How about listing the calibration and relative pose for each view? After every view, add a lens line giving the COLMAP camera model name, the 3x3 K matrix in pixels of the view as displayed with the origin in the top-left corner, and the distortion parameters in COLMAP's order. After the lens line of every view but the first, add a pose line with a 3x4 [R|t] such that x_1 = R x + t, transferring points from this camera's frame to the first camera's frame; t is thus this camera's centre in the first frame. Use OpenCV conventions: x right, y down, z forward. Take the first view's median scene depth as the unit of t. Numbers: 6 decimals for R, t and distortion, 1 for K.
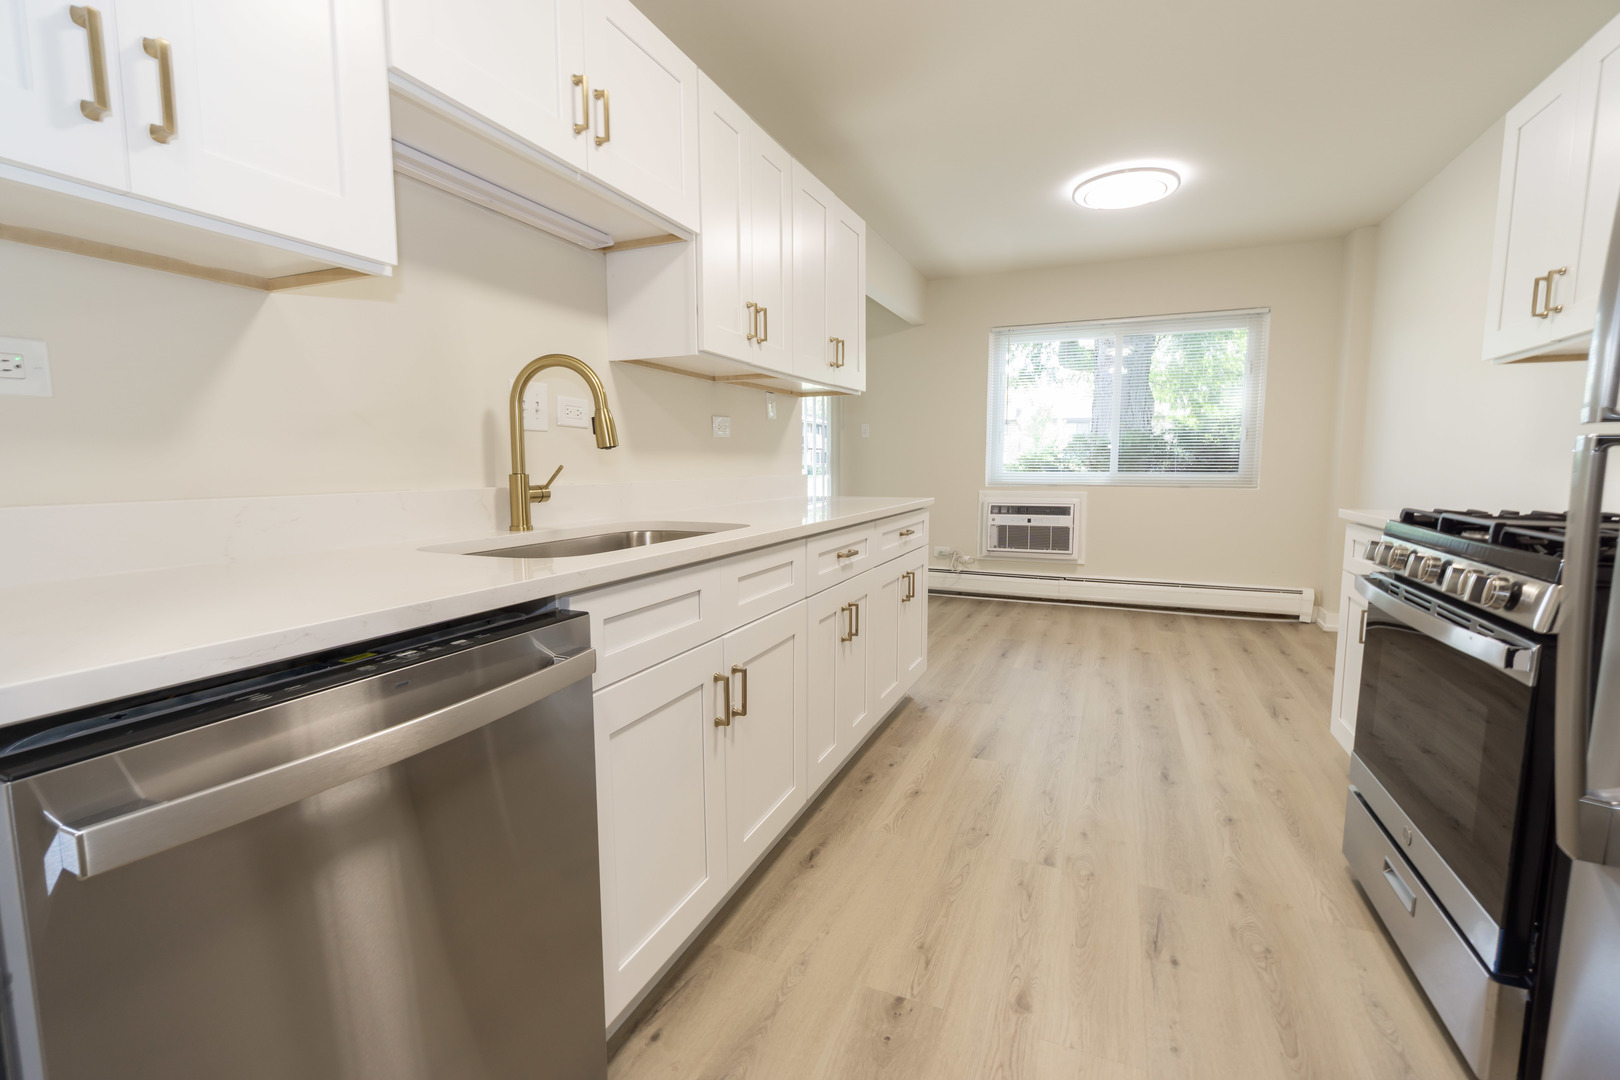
lens RADIAL K [[703.9, 0, 804.9], [0, 703.9, 538.9], [0, 0, 1]] dist [-0.011418, 0.004299]
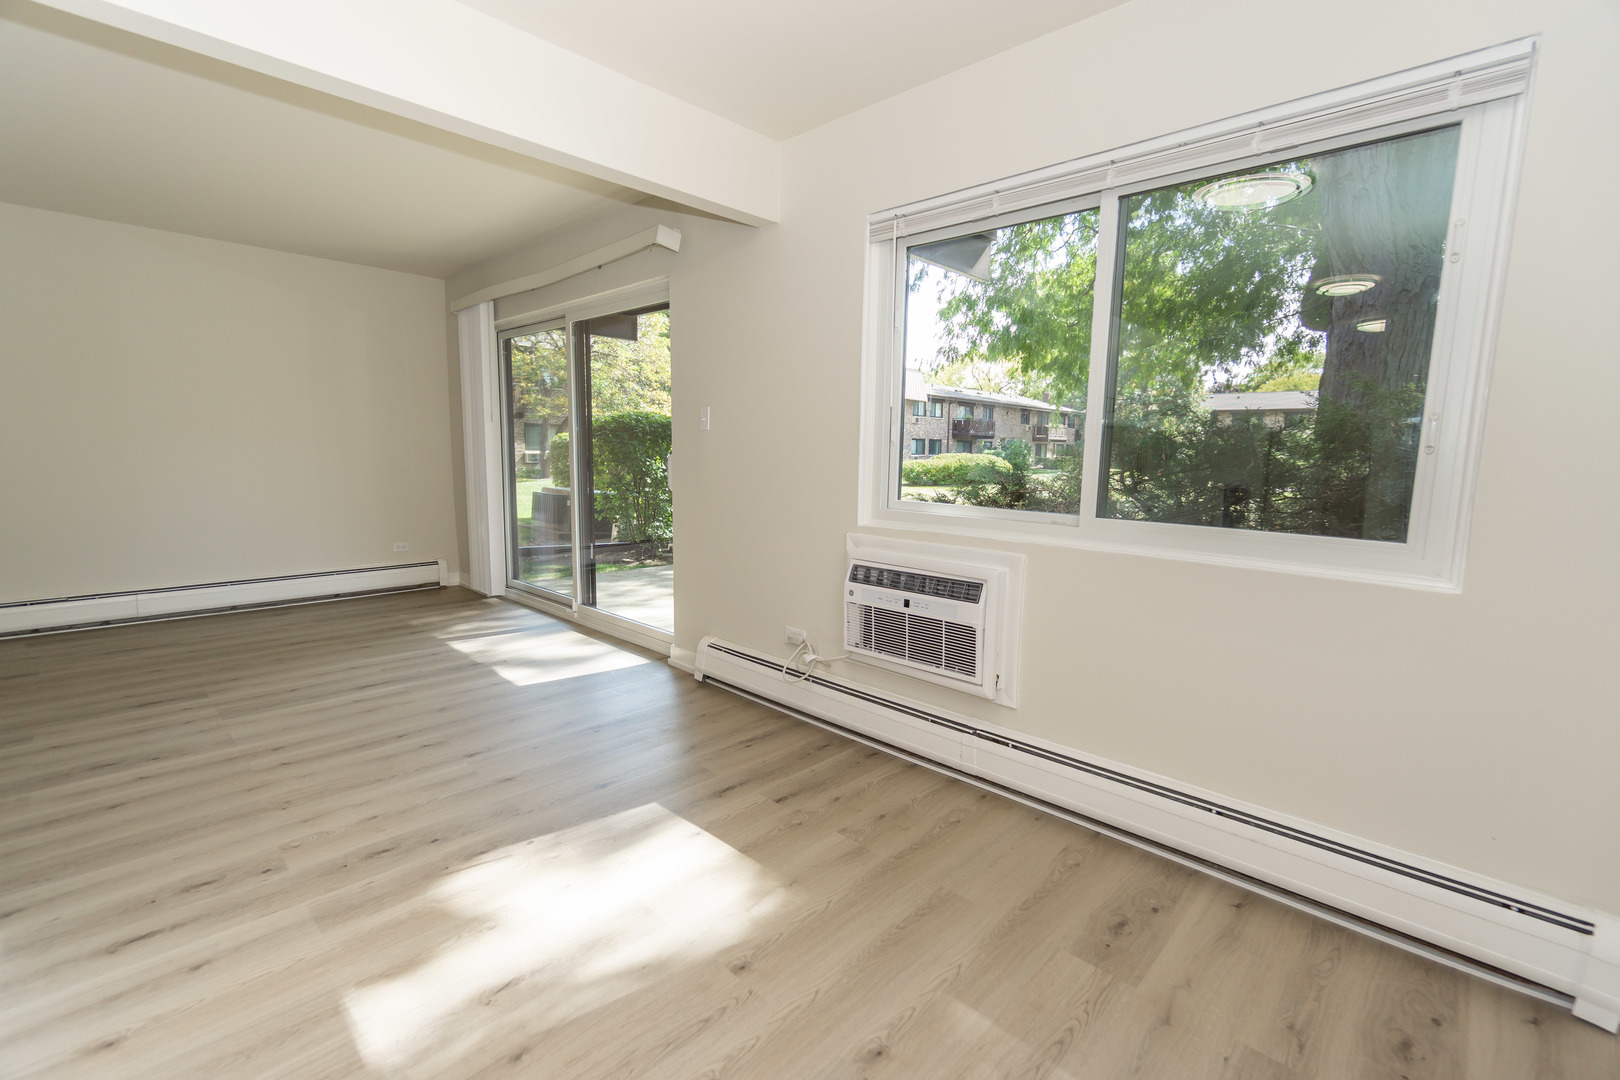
lens RADIAL K [[703.9, 0, 804.9], [0, 703.9, 538.9], [0, 0, 1]] dist [-0.011418, 0.004299]
pose [[0.939068, 0.064299, -0.337663, 1.040809], [-0.059661, 0.997928, 0.024105, -0.197605], [0.338514, -0.002491, 0.940958, 1.282392]]
